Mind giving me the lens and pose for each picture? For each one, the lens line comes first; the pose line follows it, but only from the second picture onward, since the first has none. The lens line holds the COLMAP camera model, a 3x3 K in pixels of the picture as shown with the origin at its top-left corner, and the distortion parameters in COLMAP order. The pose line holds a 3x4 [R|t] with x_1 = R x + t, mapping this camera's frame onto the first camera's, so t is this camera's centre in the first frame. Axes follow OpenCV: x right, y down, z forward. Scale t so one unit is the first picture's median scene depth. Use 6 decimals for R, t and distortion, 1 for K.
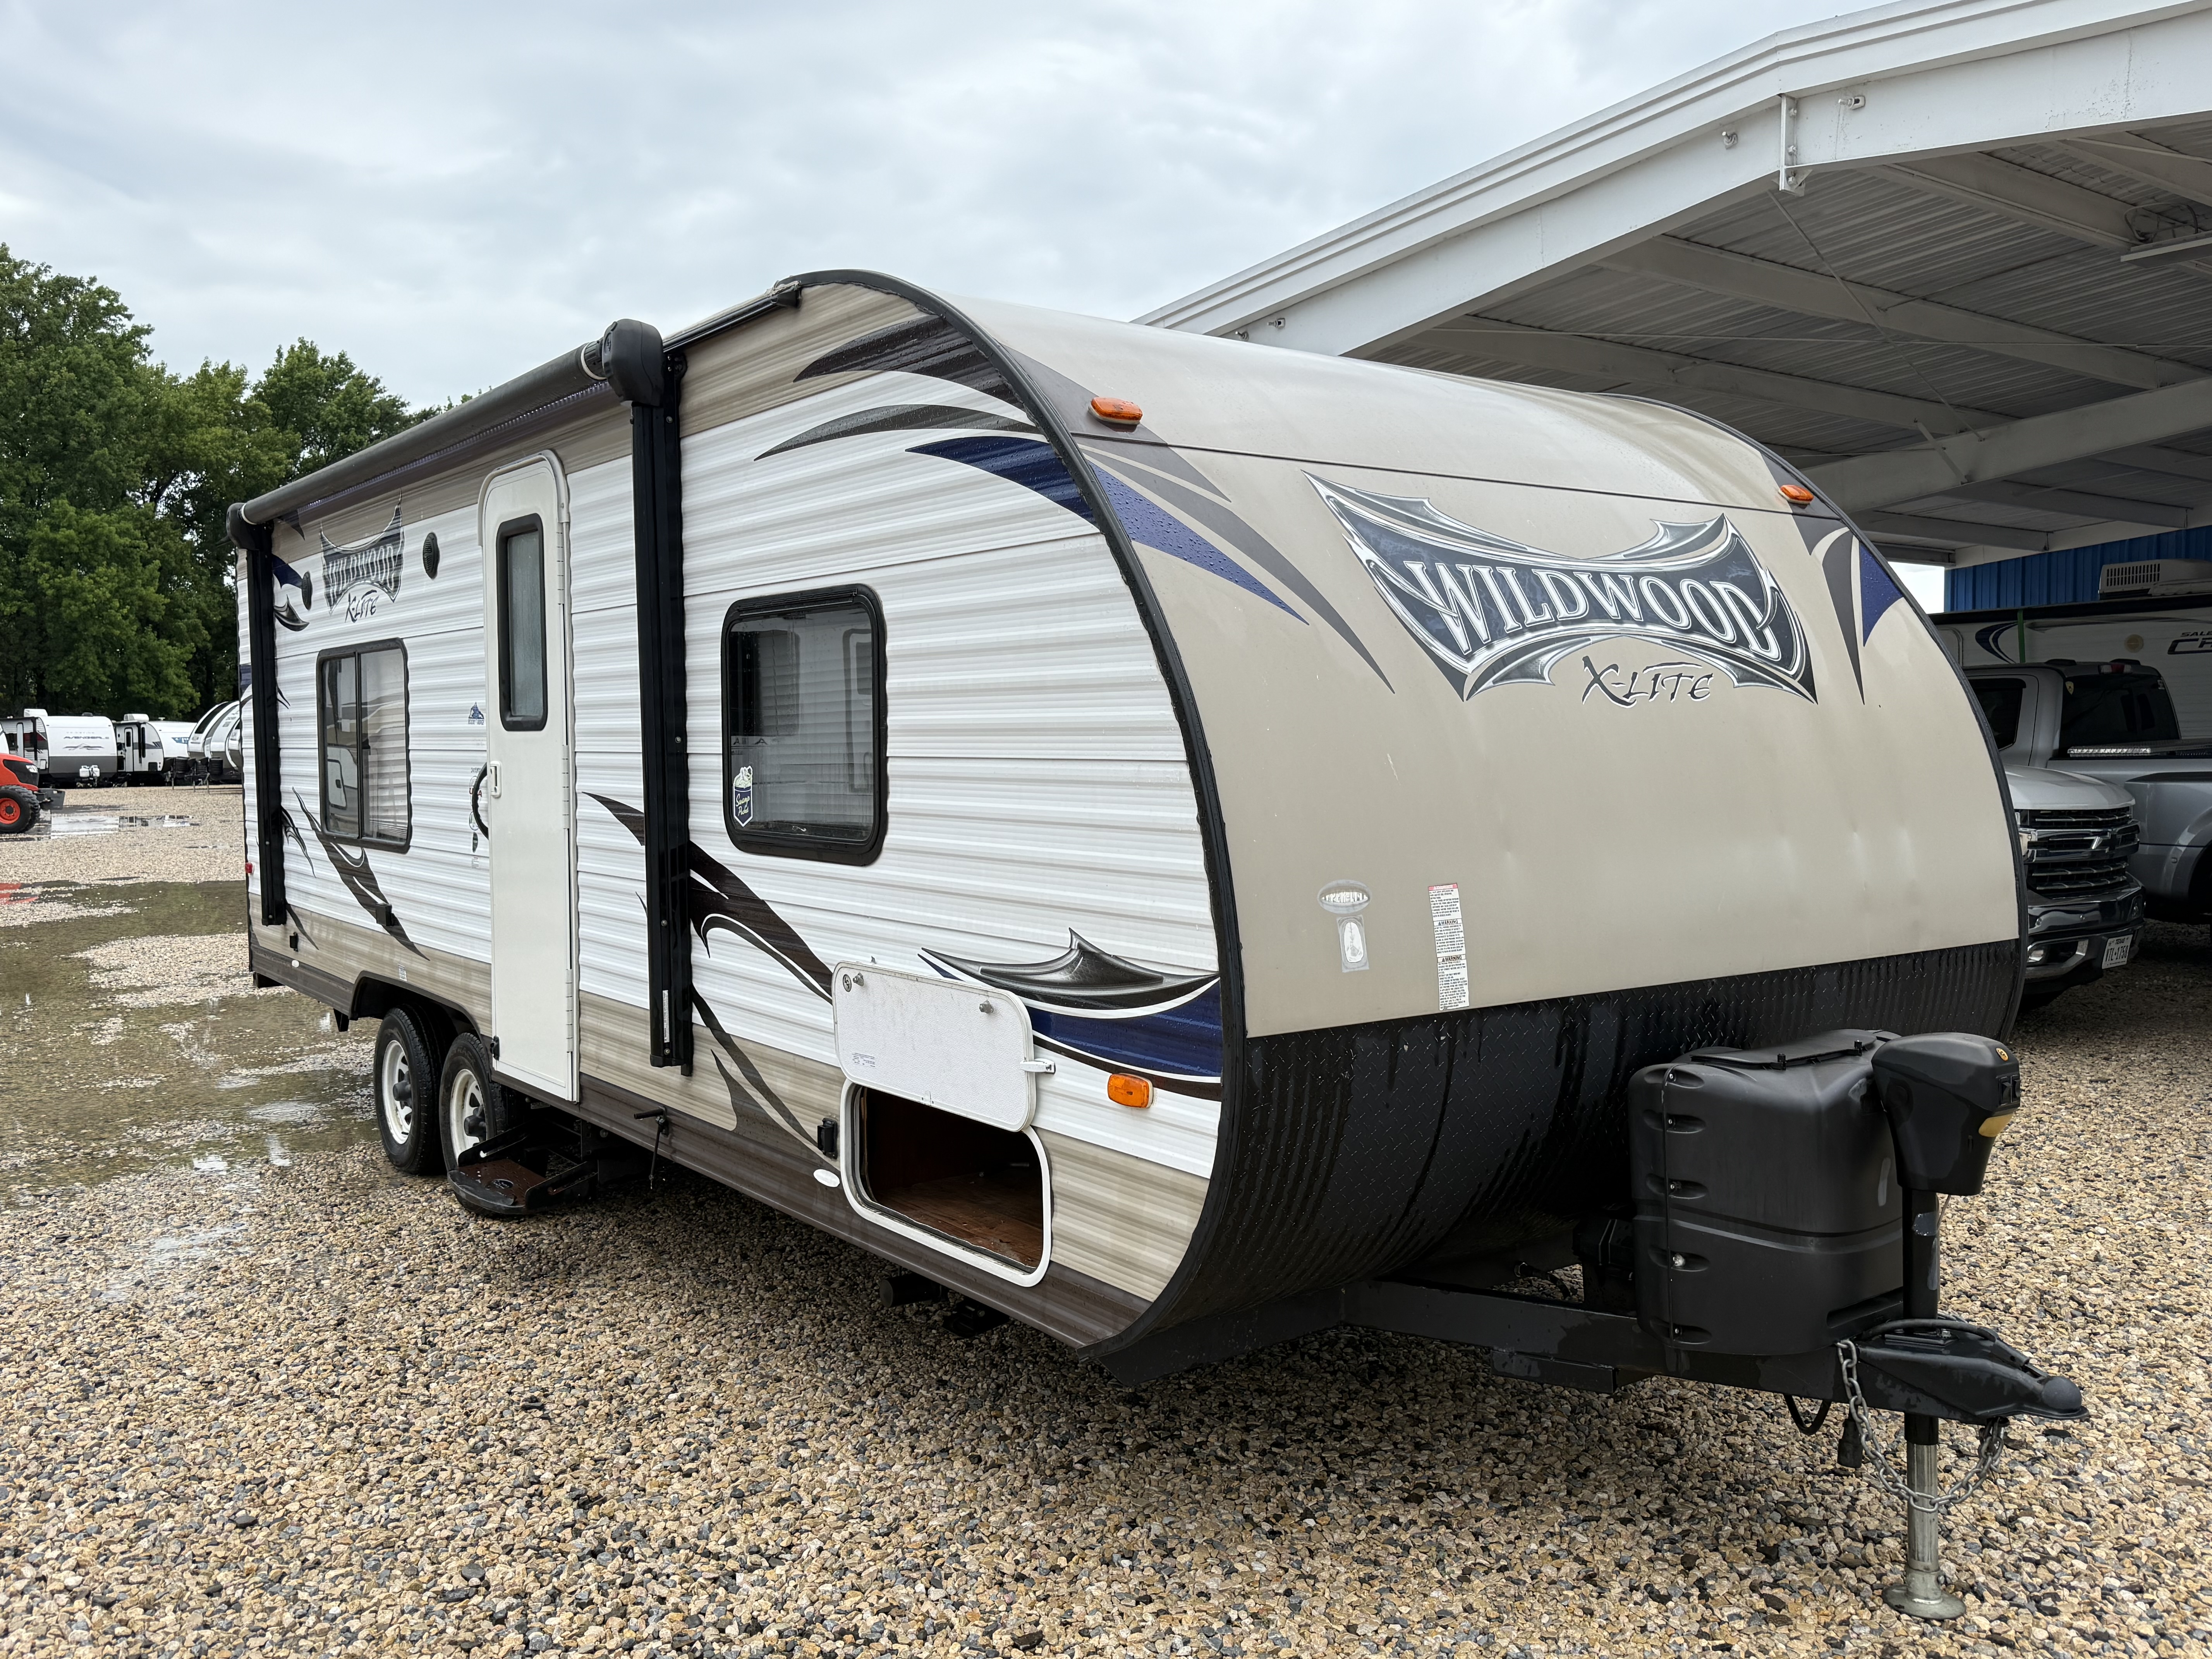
lens RADIAL K [[1836.4, 0, 1099.8], [0, 1836.4, 834.6], [0, 0, 1]] dist [0.038002, -0.003230]
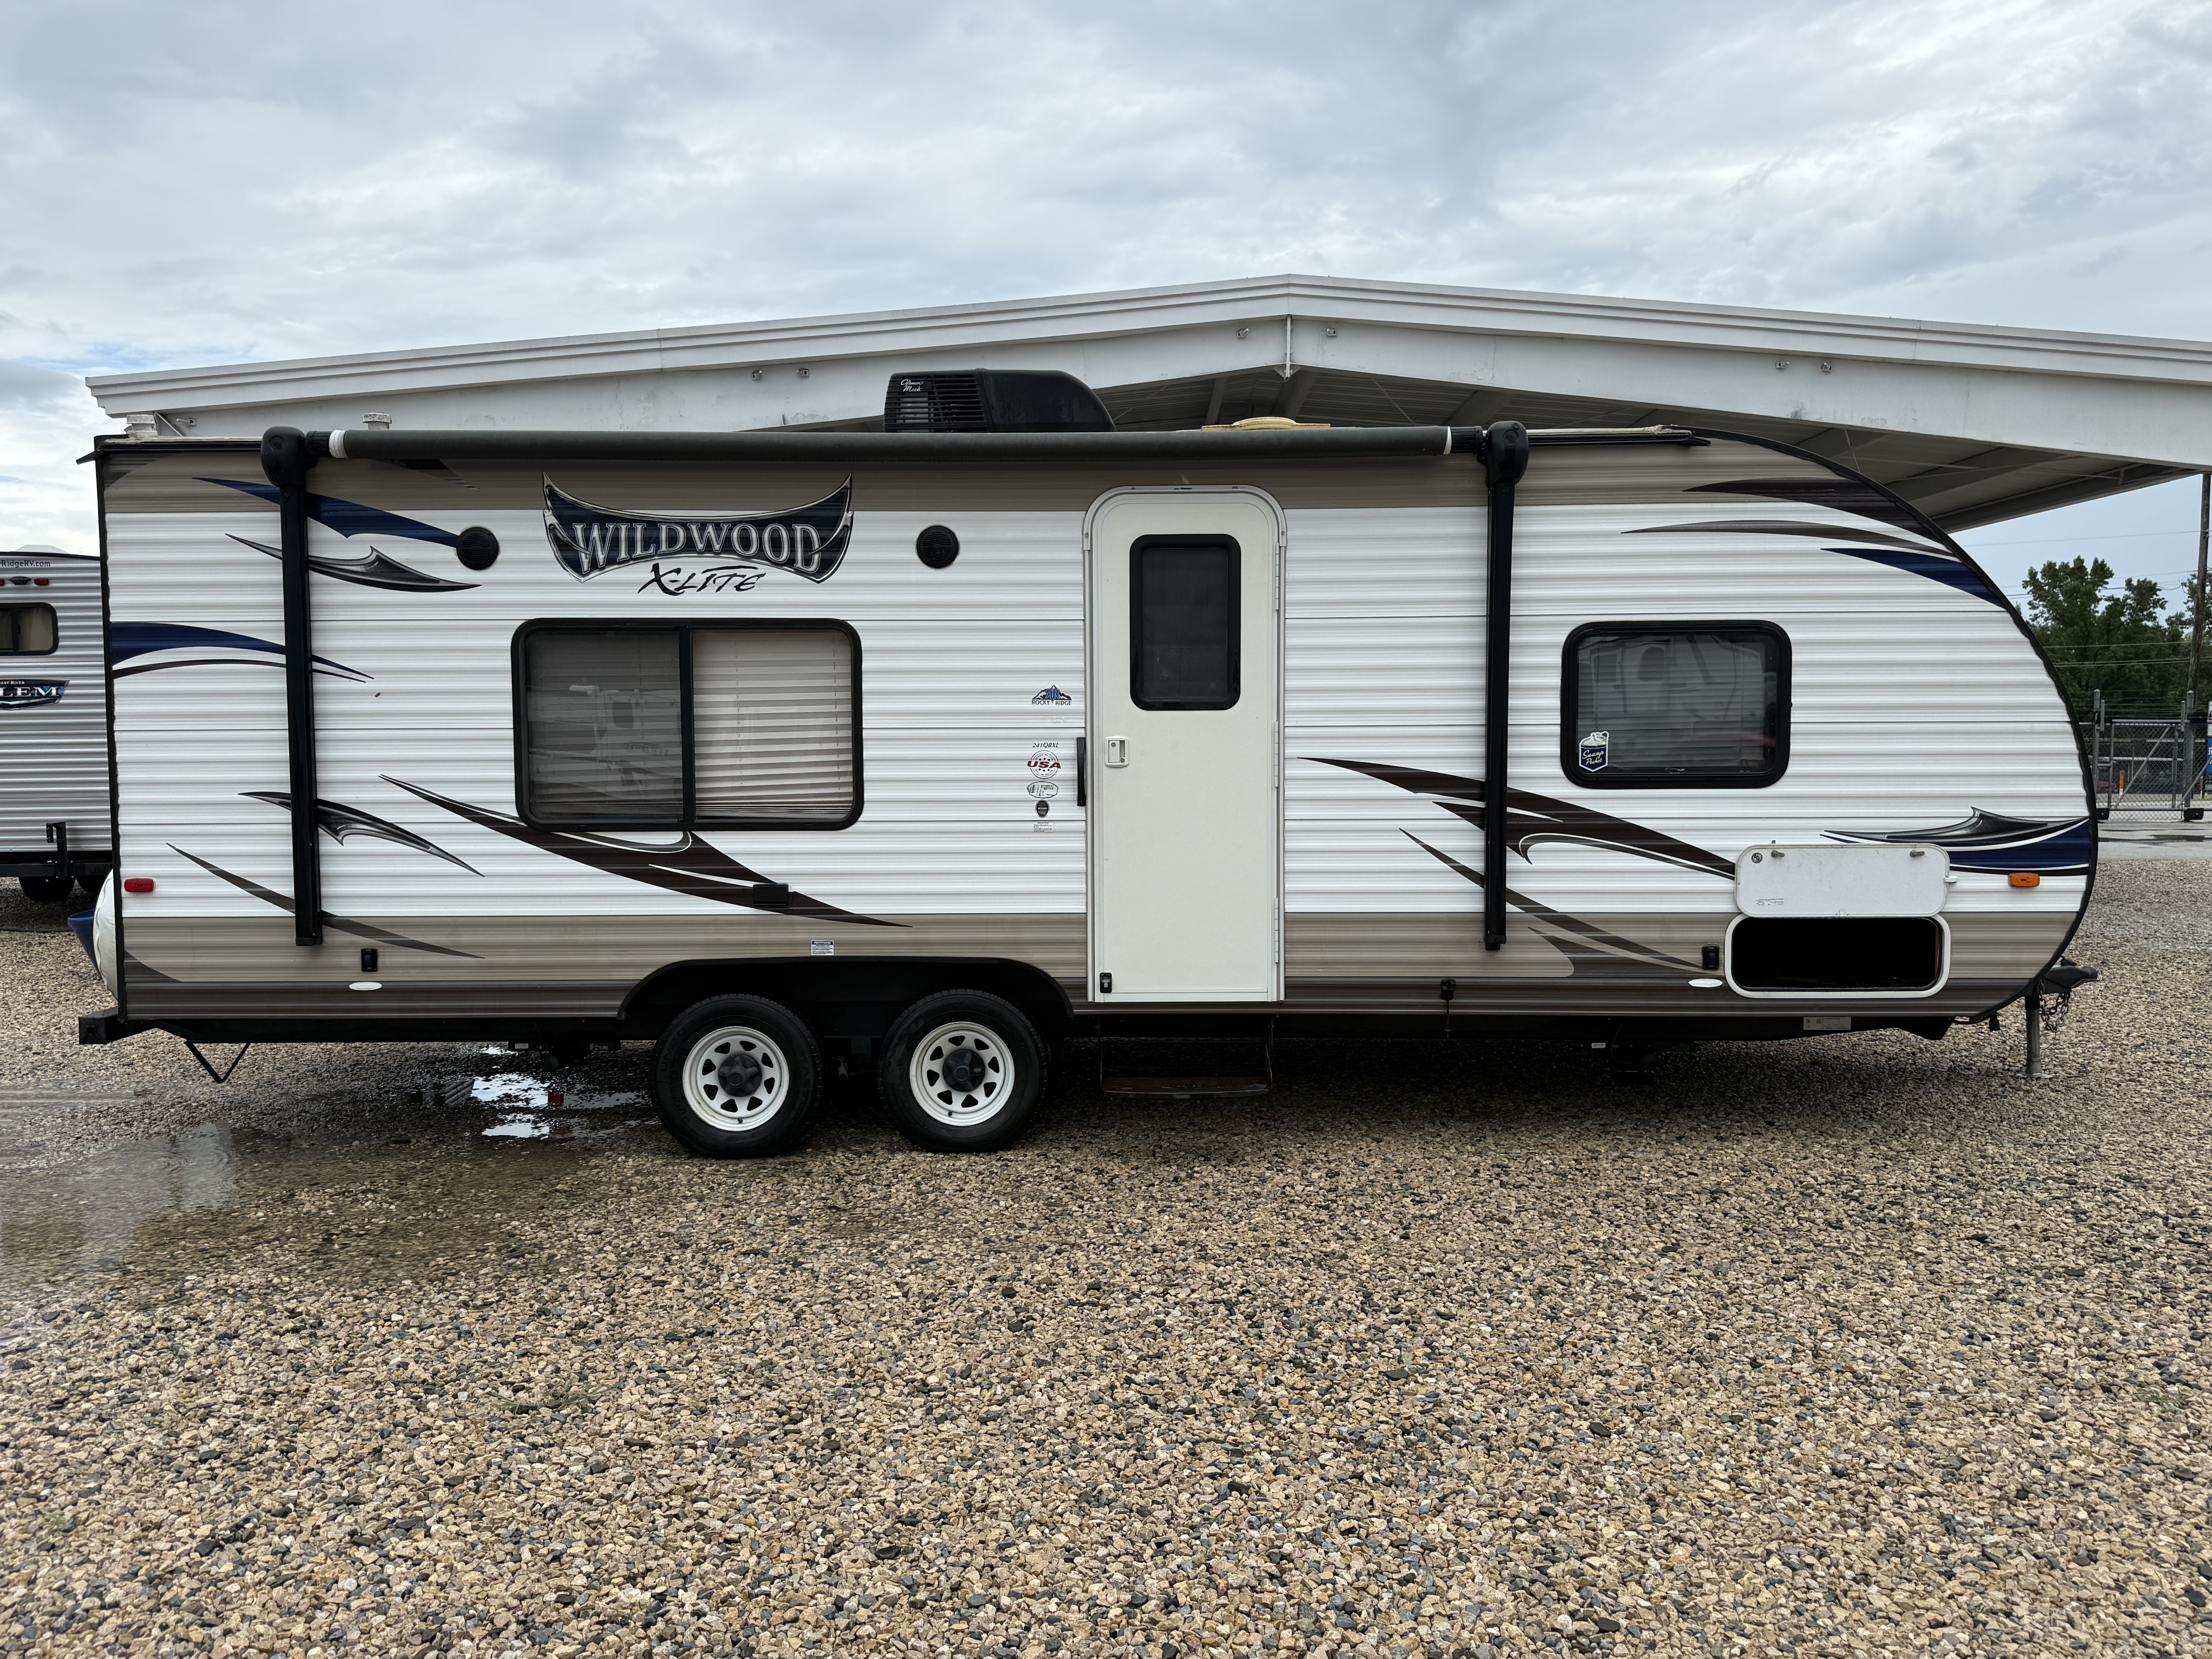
lens RADIAL K [[1668.4, 0, 1117.1], [0, 1668.4, 833.2], [0, 0, 1]] dist [0.086710, -0.110517]
pose [[0.601052, -0.046157, 0.797876, -1.535359], [0.044712, 0.998709, 0.024092, -0.004759], [-0.797958, 0.021194, 0.602340, 0.477203]]
